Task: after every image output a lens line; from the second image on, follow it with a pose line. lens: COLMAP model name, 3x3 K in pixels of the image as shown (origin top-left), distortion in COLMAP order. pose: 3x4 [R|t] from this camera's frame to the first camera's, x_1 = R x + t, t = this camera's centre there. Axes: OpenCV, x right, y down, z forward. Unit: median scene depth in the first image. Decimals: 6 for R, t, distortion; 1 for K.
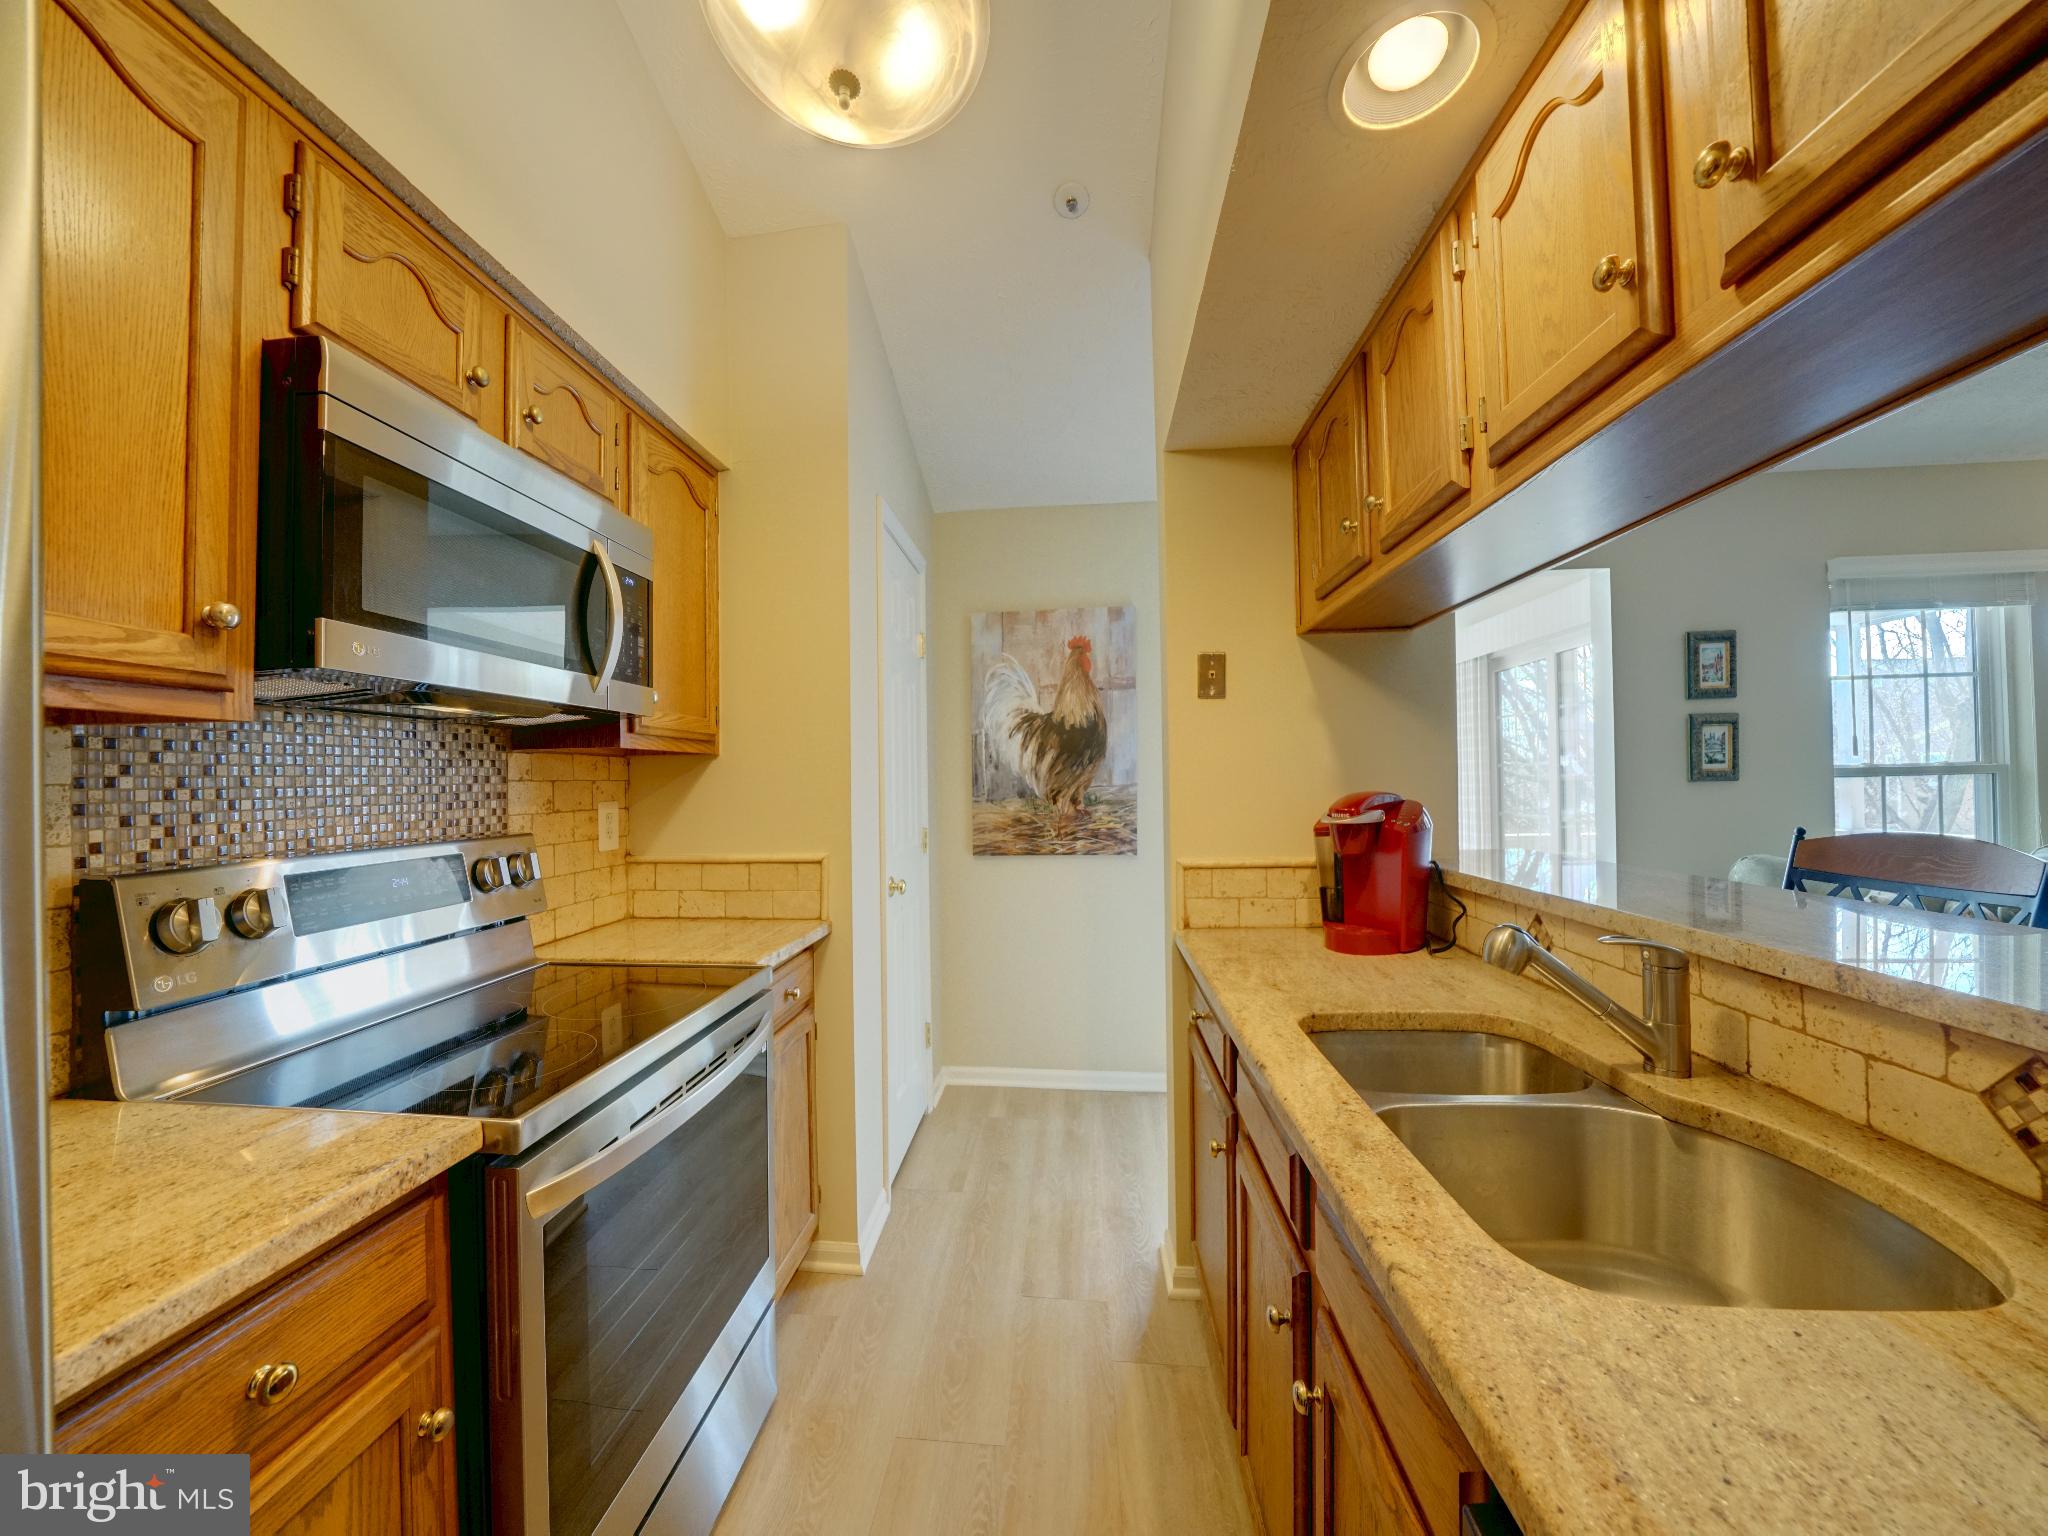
lens RADIAL K [[709.5, 0, 1009.7], [0, 709.5, 773.5], [0, 0, 1]] dist [-0.024423, 0.001687]
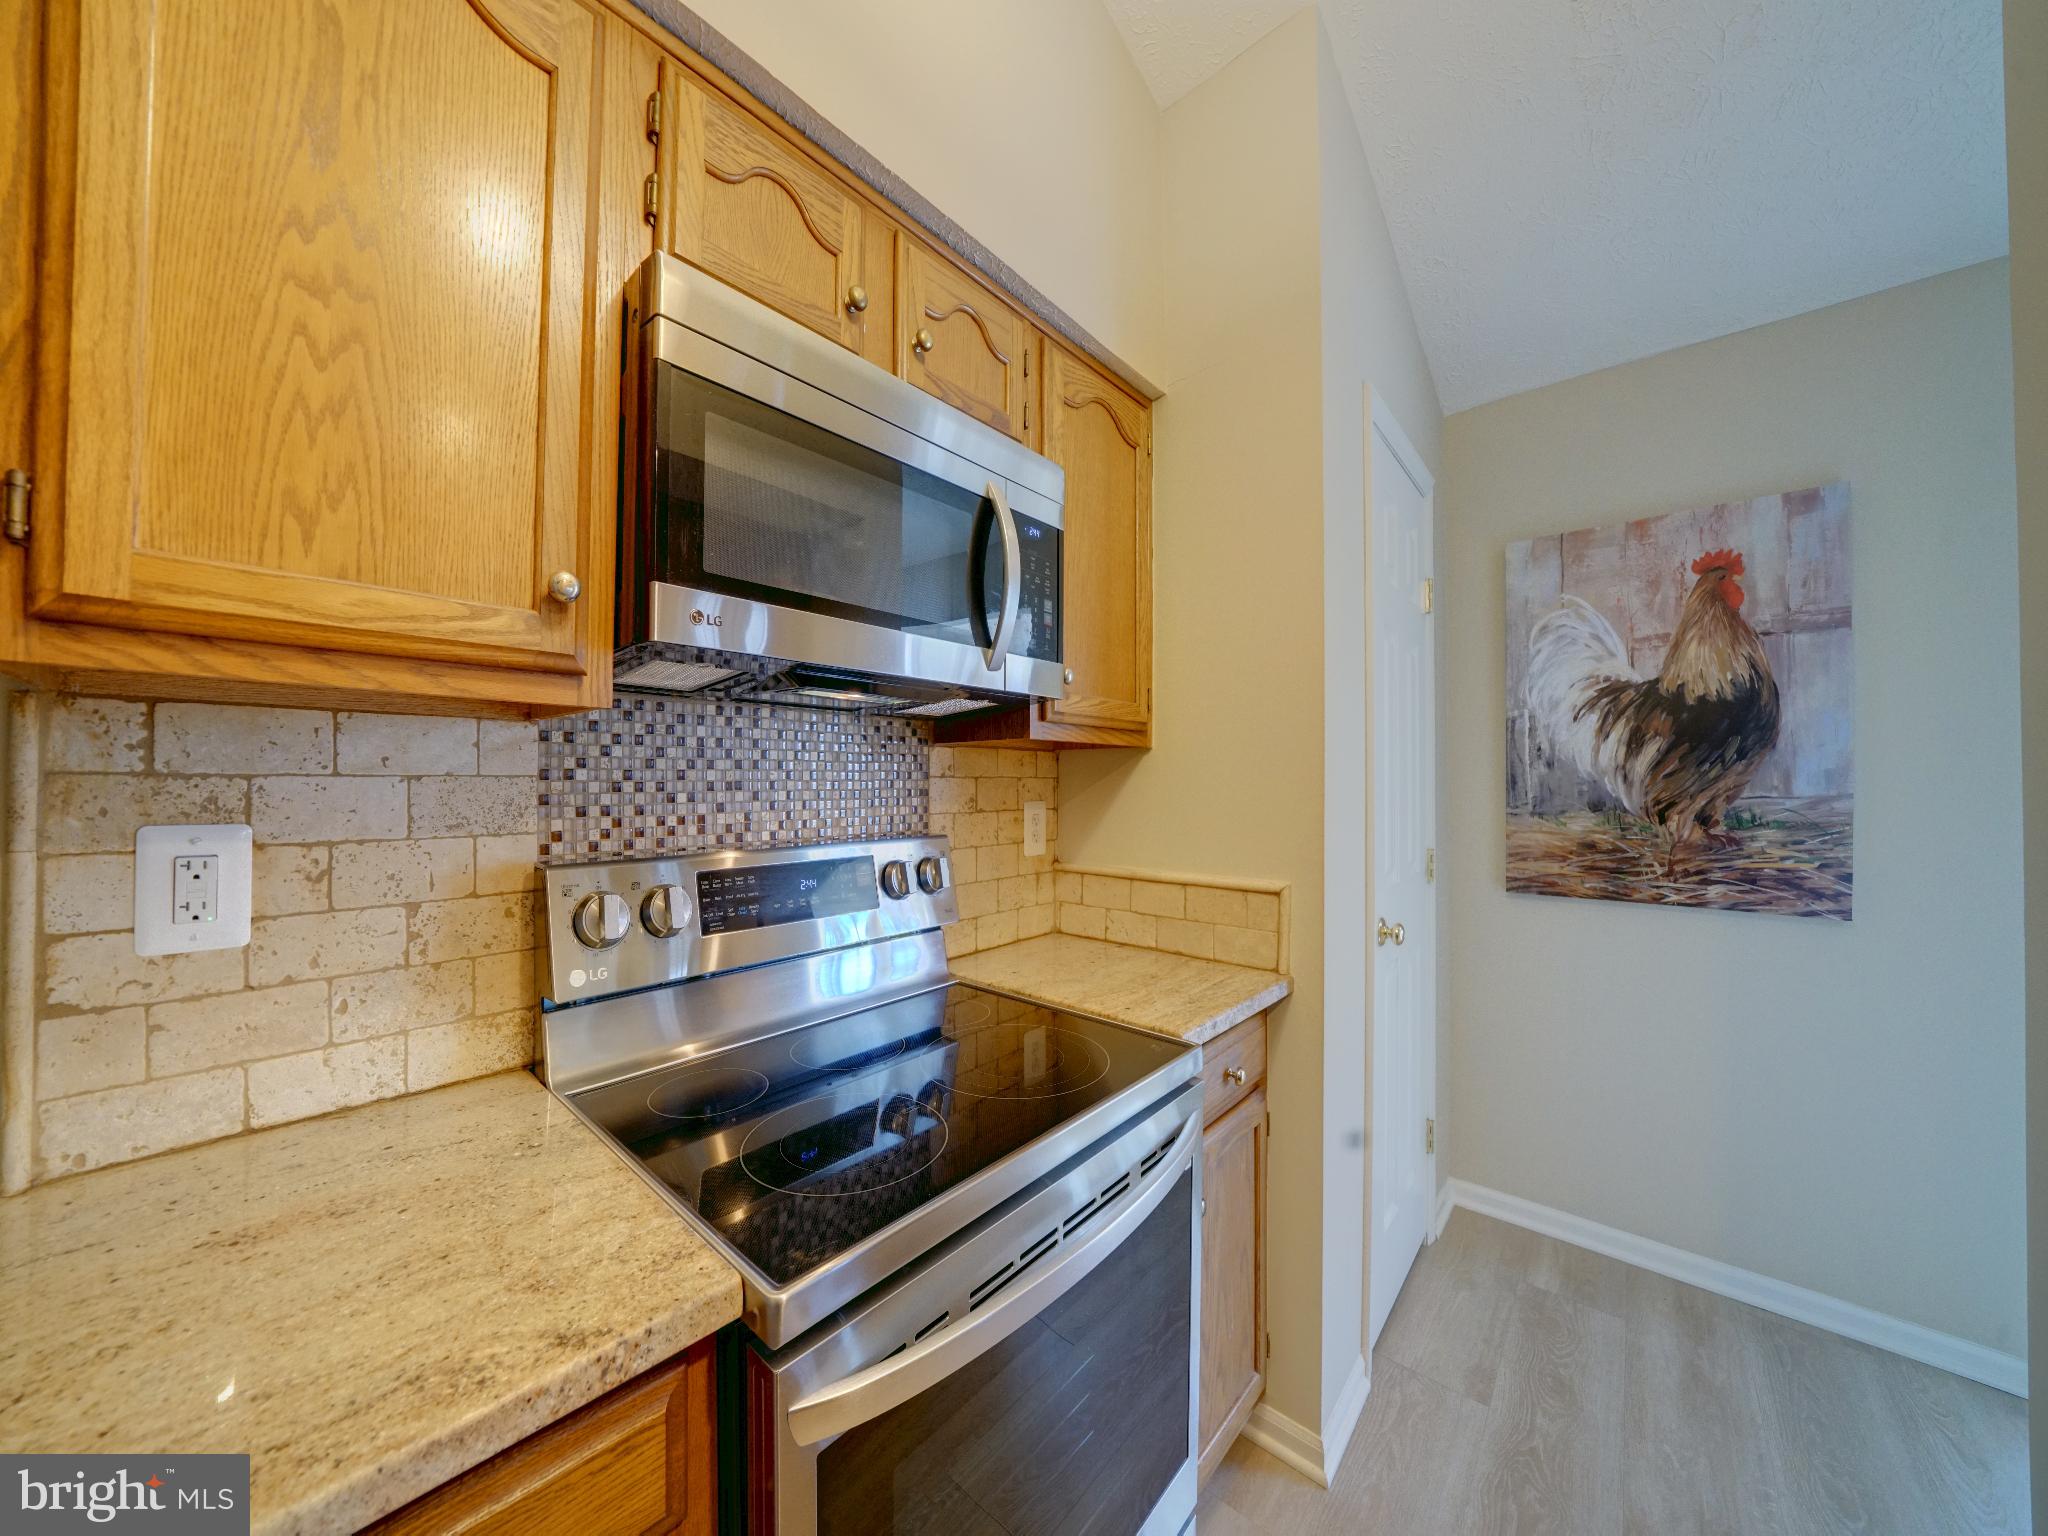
lens RADIAL K [[709.5, 0, 1009.7], [0, 709.5, 773.5], [0, 0, 1]] dist [-0.024423, 0.001687]
pose [[0.805669, 0.009694, -0.592287, -0.064474], [-0.008238, 0.999953, 0.005161, 0.000219], [0.592309, 0.000721, 0.805711, 0.265060]]
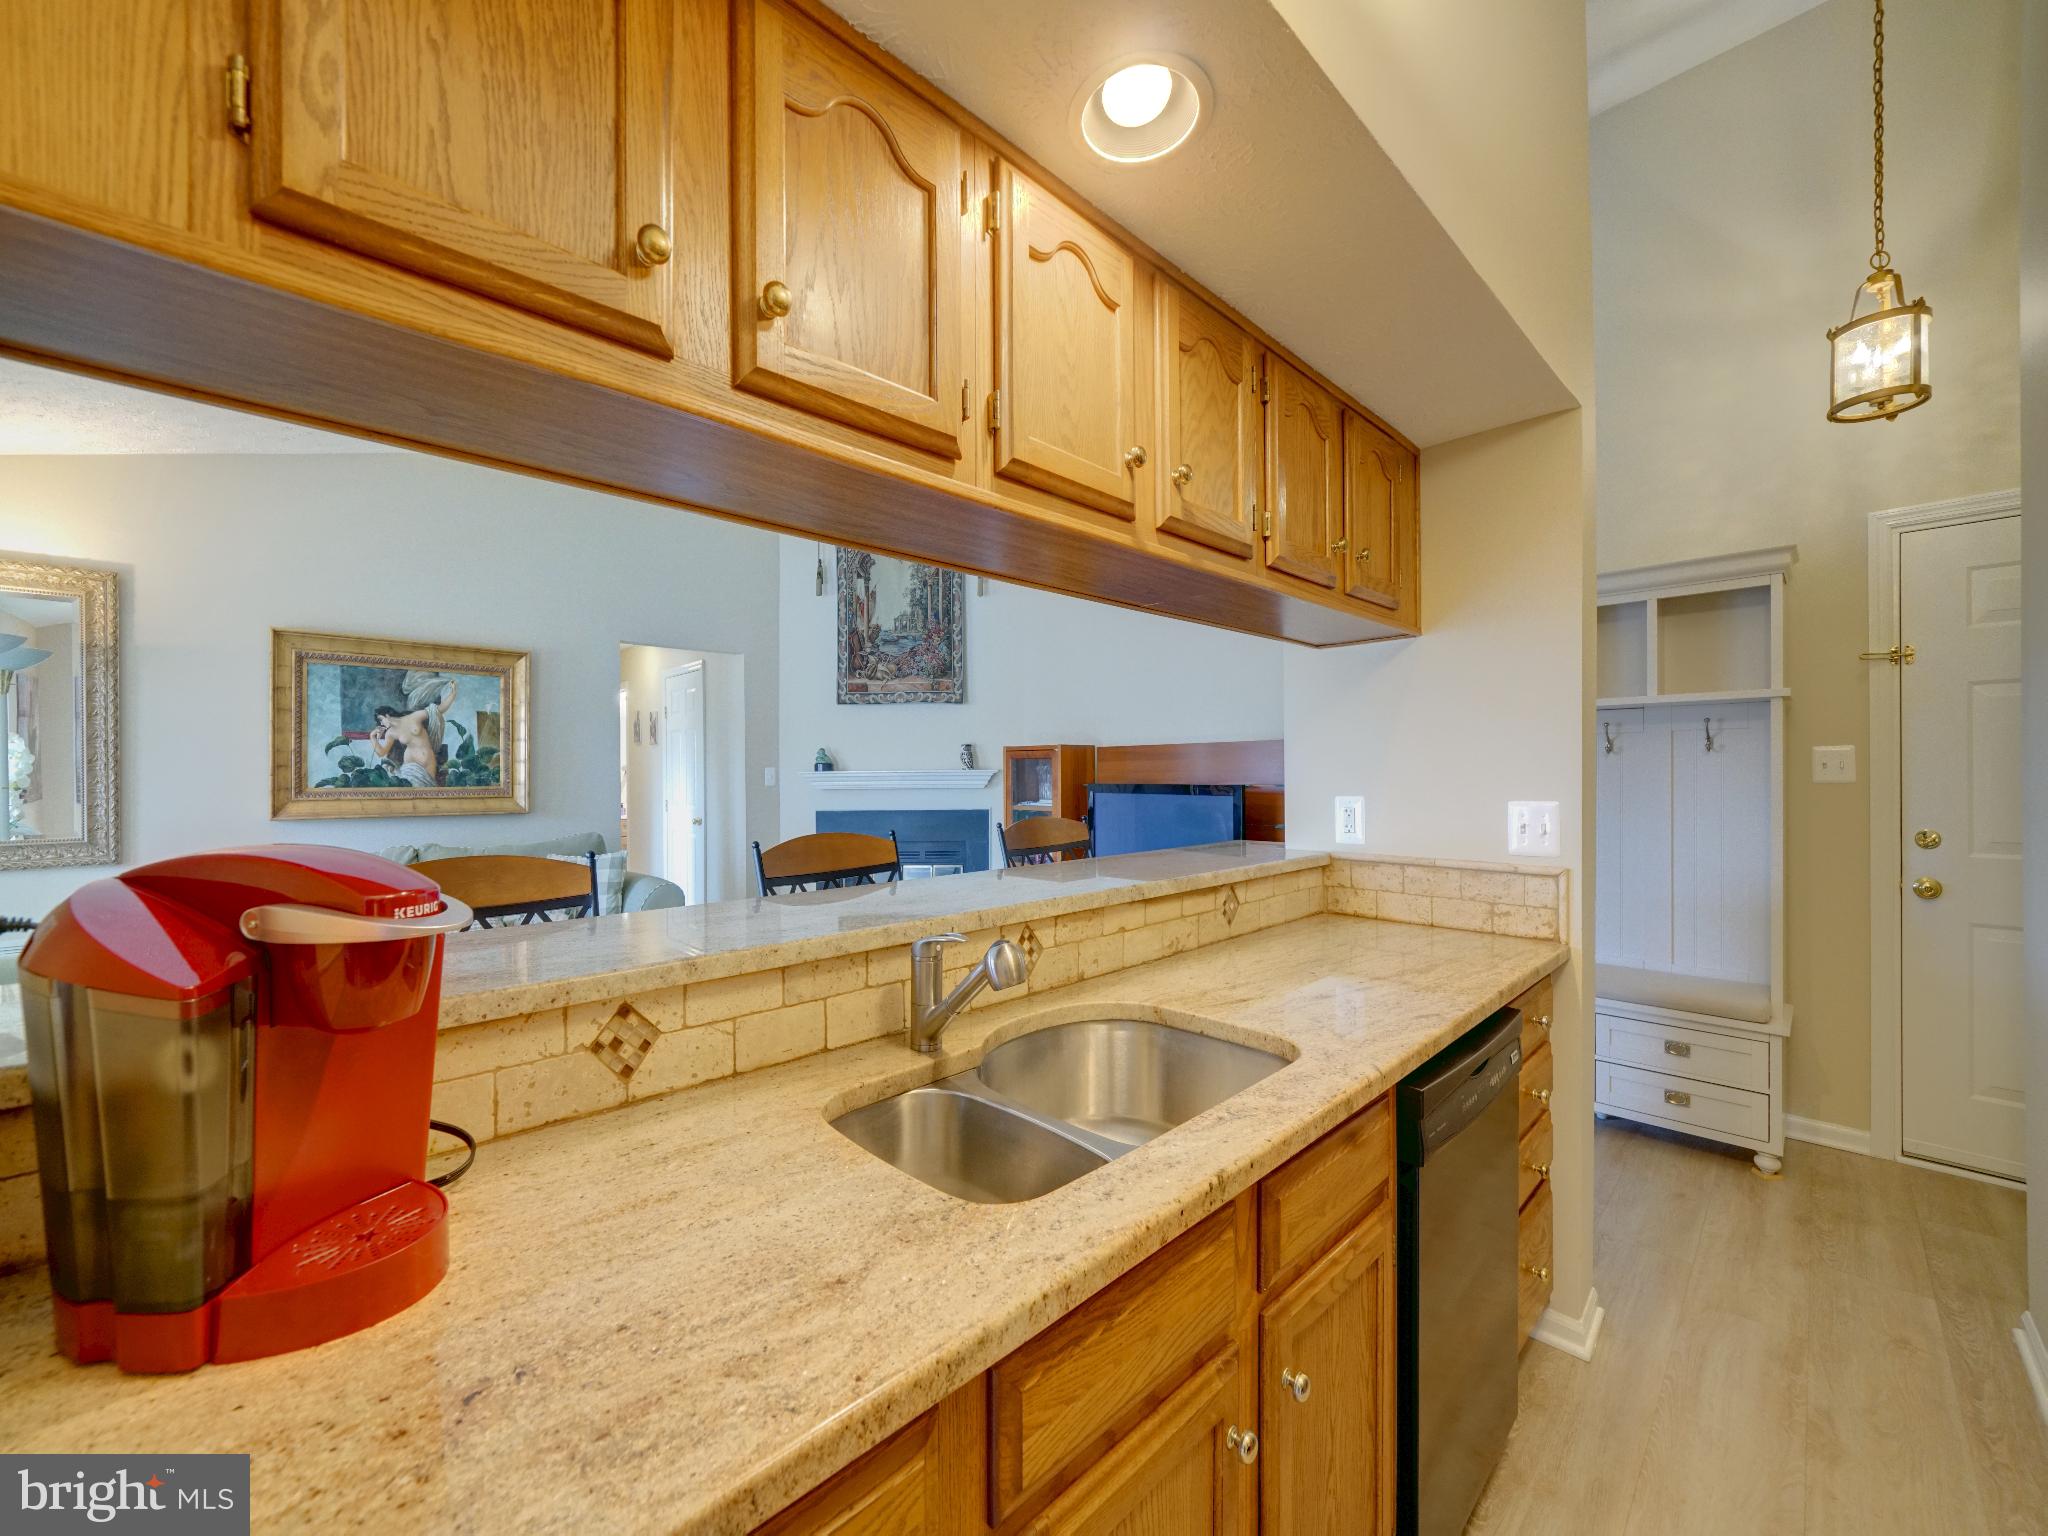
lens RADIAL K [[801.0, 0, 1001.8], [0, 801.0, 778.7], [0, 0, 1]] dist [-0.008242, 0.000273]
pose [[-0.757048, 0.023096, 0.652951, -0.014842], [0.014458, 0.999722, -0.018598, 0.004104], [-0.653199, -0.004639, -0.757172, 0.946854]]
